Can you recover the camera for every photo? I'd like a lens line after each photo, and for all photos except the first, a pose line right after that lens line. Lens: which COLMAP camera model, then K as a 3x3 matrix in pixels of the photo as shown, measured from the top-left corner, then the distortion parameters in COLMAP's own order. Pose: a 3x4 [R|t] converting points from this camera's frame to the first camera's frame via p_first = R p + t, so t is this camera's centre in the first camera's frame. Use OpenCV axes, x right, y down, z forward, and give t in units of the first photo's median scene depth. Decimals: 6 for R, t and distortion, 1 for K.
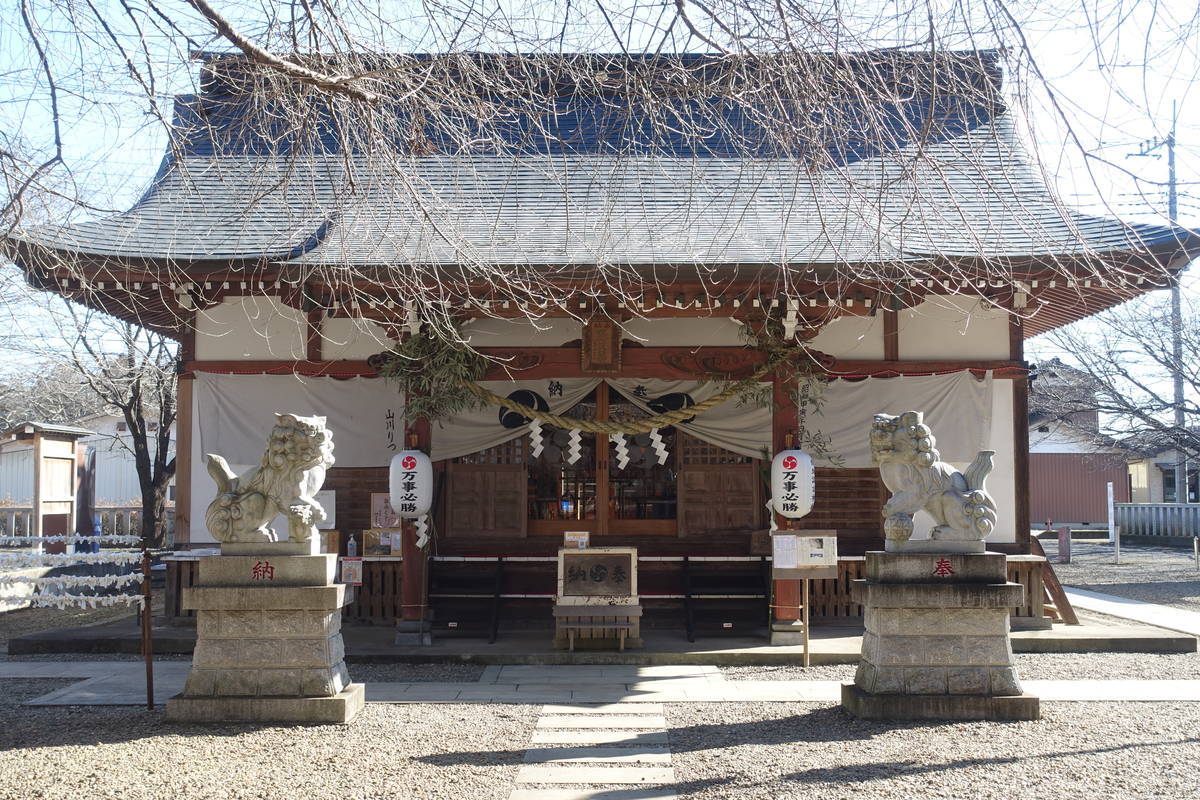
lens RADIAL K [[1484.2, 0, 600.0], [0, 1484.2, 400.0], [0, 0, 1]] dist [0.021019, 0.006400]
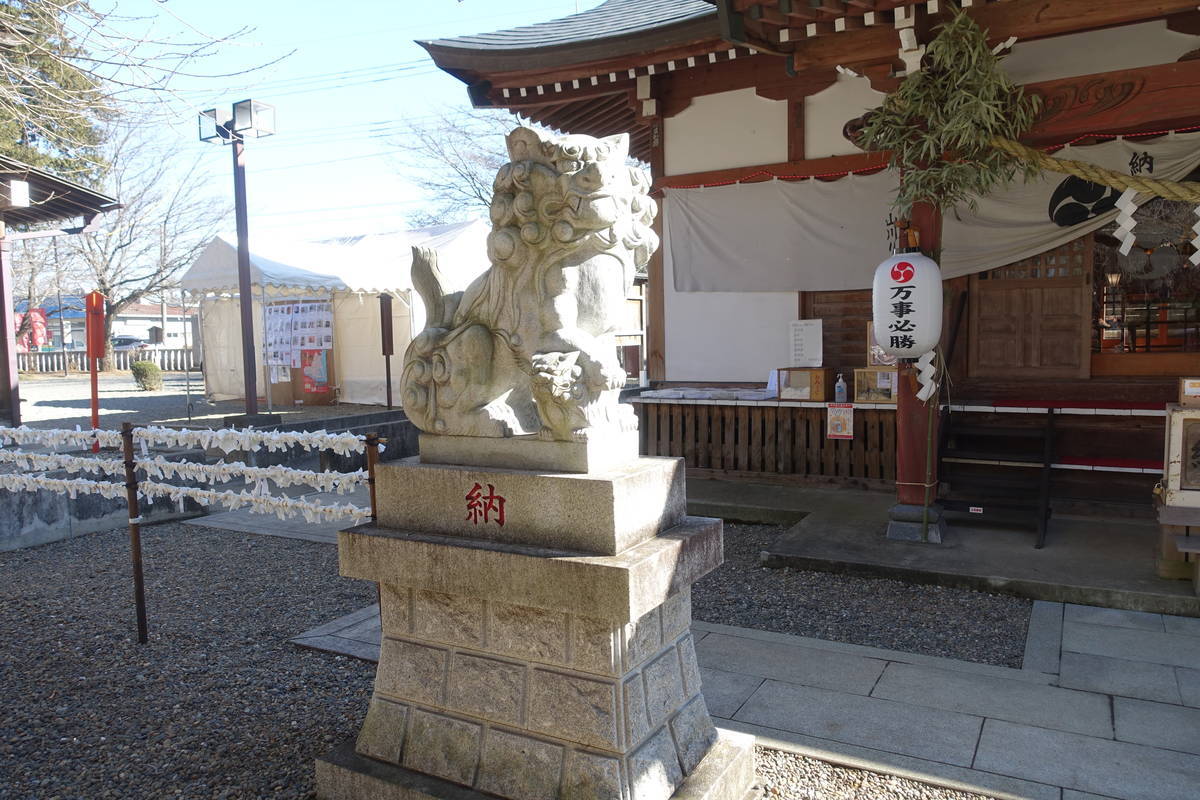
lens RADIAL K [[860.0, 0, 600.0], [0, 860.0, 400.0], [0, 0, 1]] dist [-0.006450, 0.000310]
pose [[0.867336, 0.020953, -0.497282, -0.056055], [0.053066, 0.989526, 0.134250, 0.040082], [0.494886, -0.142828, 0.857139, 0.608711]]
